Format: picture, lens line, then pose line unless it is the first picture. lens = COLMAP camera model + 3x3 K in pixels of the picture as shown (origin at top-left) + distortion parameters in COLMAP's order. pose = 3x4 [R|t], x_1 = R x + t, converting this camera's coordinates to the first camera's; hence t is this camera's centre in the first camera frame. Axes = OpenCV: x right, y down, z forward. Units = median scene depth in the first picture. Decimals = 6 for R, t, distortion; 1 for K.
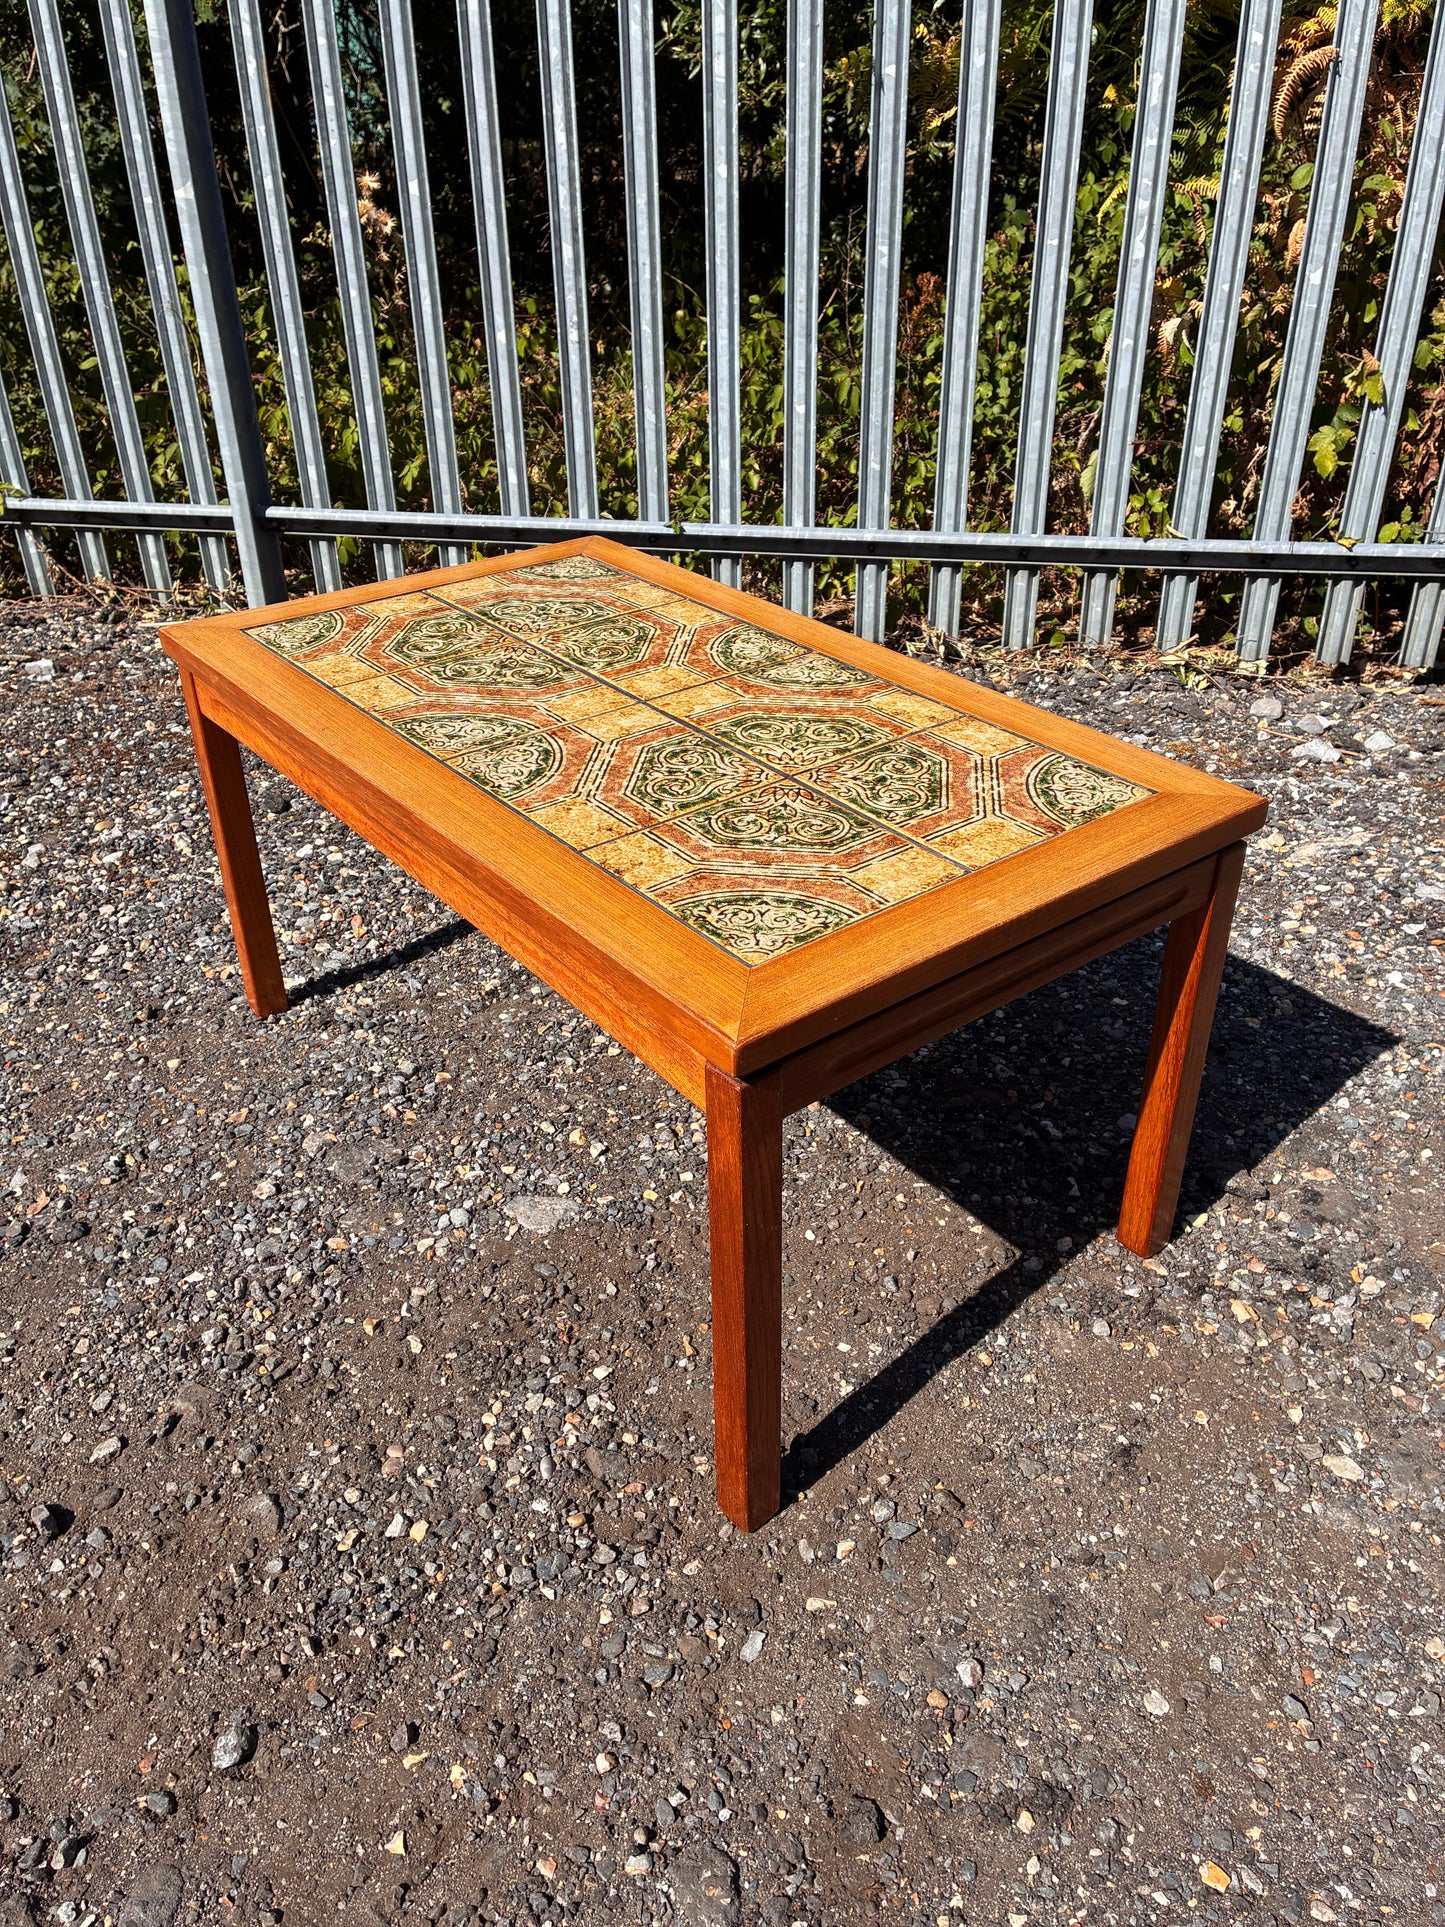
lens RADIAL K [[1496.0, 0, 709.9], [0, 1496.0, 973.6], [0, 0, 1]] dist [0.045942, -0.070187]
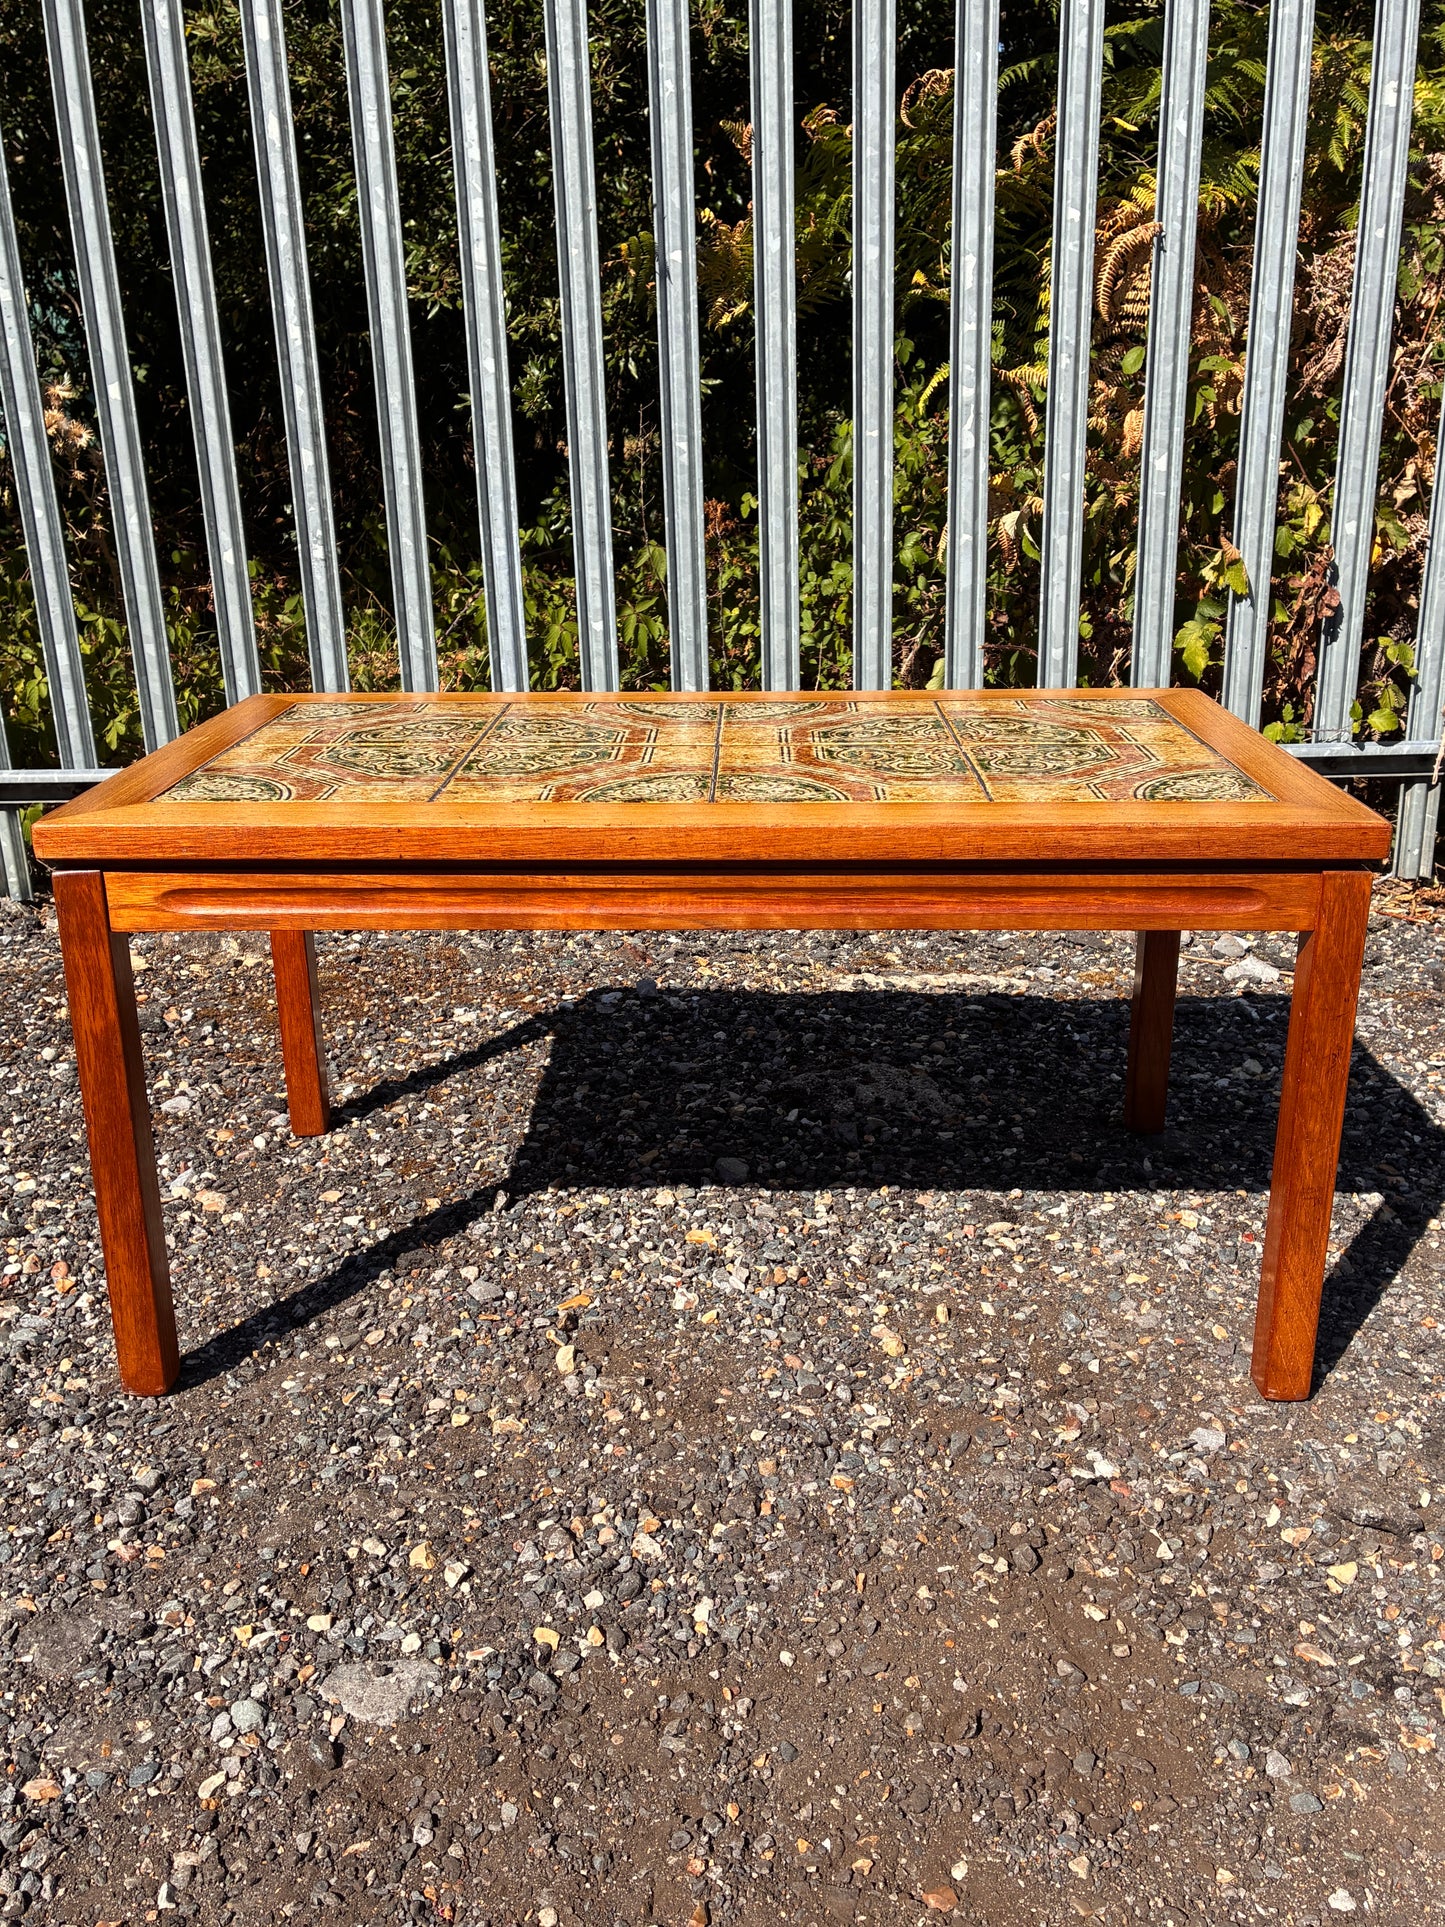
lens RADIAL K [[1687.0, 0, 737.8], [0, 1687.0, 960.7], [0, 0, 1]] dist [0.027163, -0.020384]
pose [[0.984306, -0.062468, 0.165044, -0.046196], [0.096009, 0.974288, -0.203826, 0.015288], [-0.148068, 0.216473, 0.964995, 0.163341]]
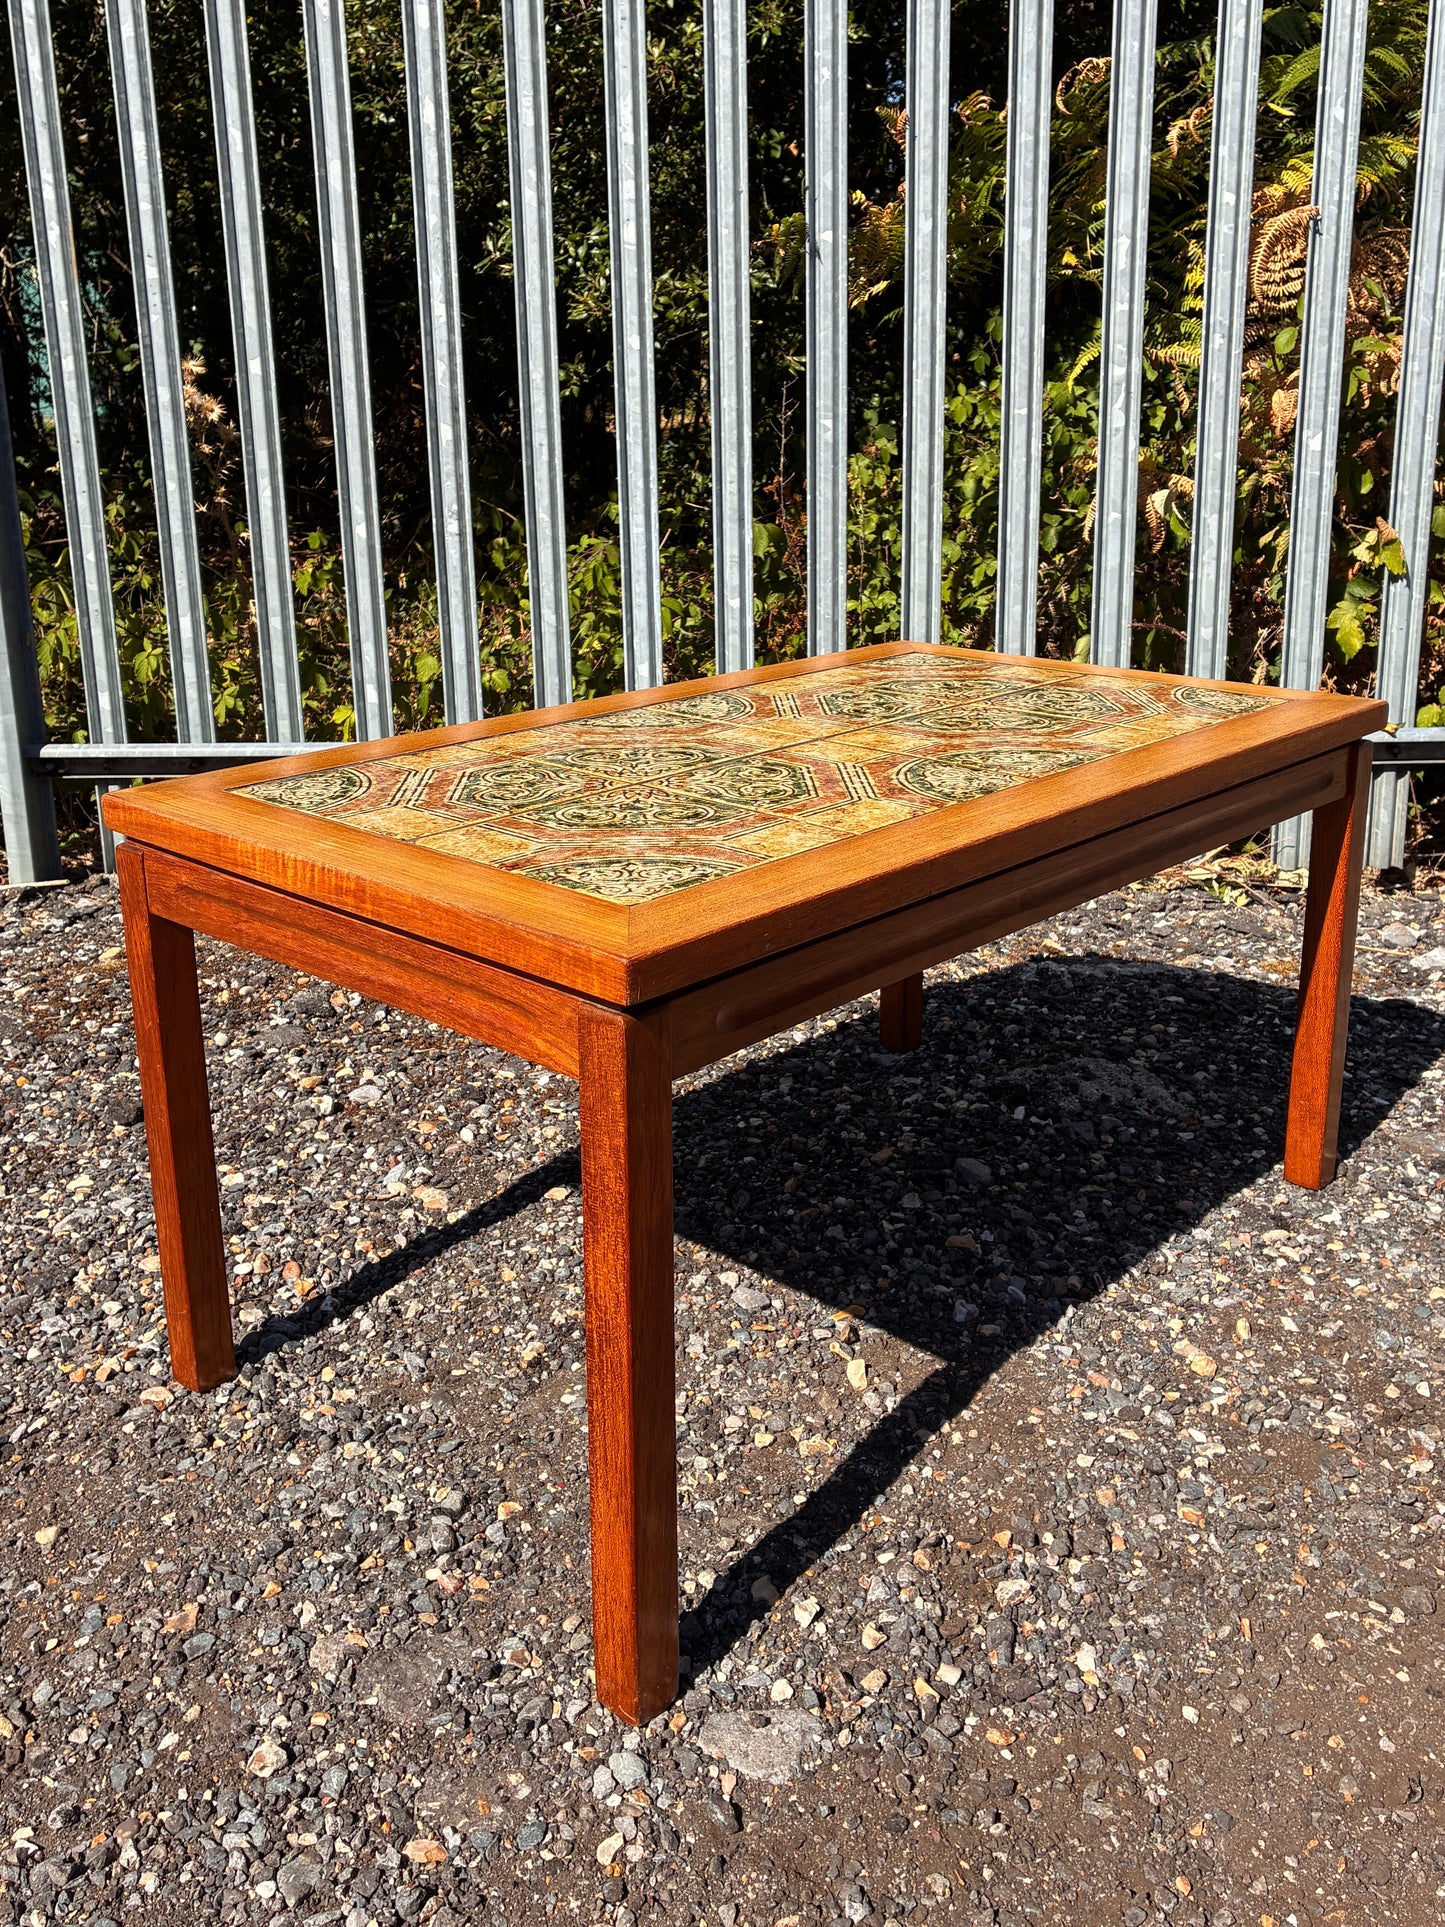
lens RADIAL K [[1736.2, 0, 714.9], [0, 1736.2, 807.3], [0, 0, 1]] dist [0.021405, -0.017252]
pose [[0.985918, -0.042012, 0.161866, -0.165362], [0.086418, 0.956667, -0.278064, -0.001071], [-0.143170, 0.288136, 0.946826, 0.185957]]
